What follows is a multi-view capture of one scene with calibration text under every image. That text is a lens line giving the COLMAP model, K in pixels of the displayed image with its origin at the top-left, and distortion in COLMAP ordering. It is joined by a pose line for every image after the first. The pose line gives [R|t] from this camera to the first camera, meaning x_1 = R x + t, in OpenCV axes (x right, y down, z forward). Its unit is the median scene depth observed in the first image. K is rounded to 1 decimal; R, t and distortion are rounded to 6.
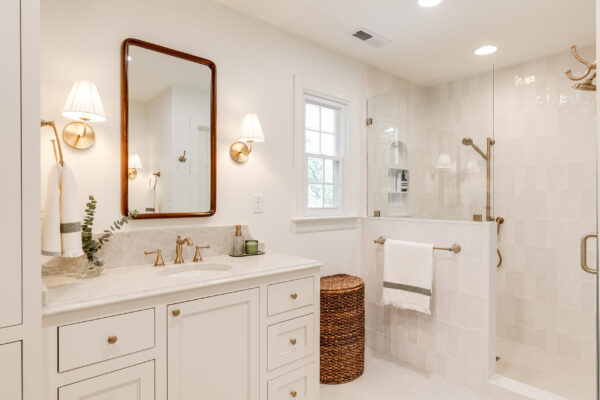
lens RADIAL K [[345.9, 0, 300.0], [0, 345.9, 200.0], [0, 0, 1]] dist [-0.001286, -0.000455]
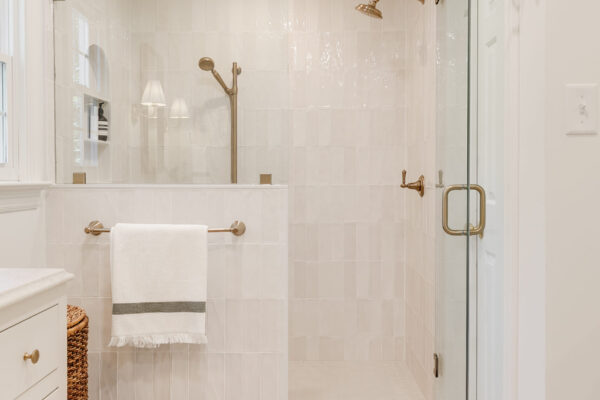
lens RADIAL K [[574.7, 0, 300.3], [0, 574.7, 189.5], [0, 0, 1]] dist [-0.000174, 0.001852]
pose [[0.659647, -0.014715, 0.751432, -0.226333], [0.000537, 0.999817, 0.019107, 0.045923], [-0.751576, -0.012200, 0.659534, 0.217497]]
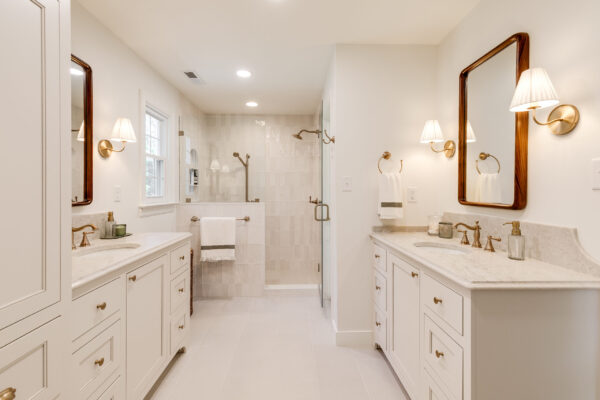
lens RADIAL K [[284.8, 0, 300.5], [0, 284.8, 190.3], [0, 0, 1]] dist [0.000239, 0.000006]
pose [[0.619604, 0.000838, 0.784914, -0.450747], [0.001670, 0.999996, -0.002385, 0.002715], [-0.784913, 0.002788, 0.619600, -0.077732]]
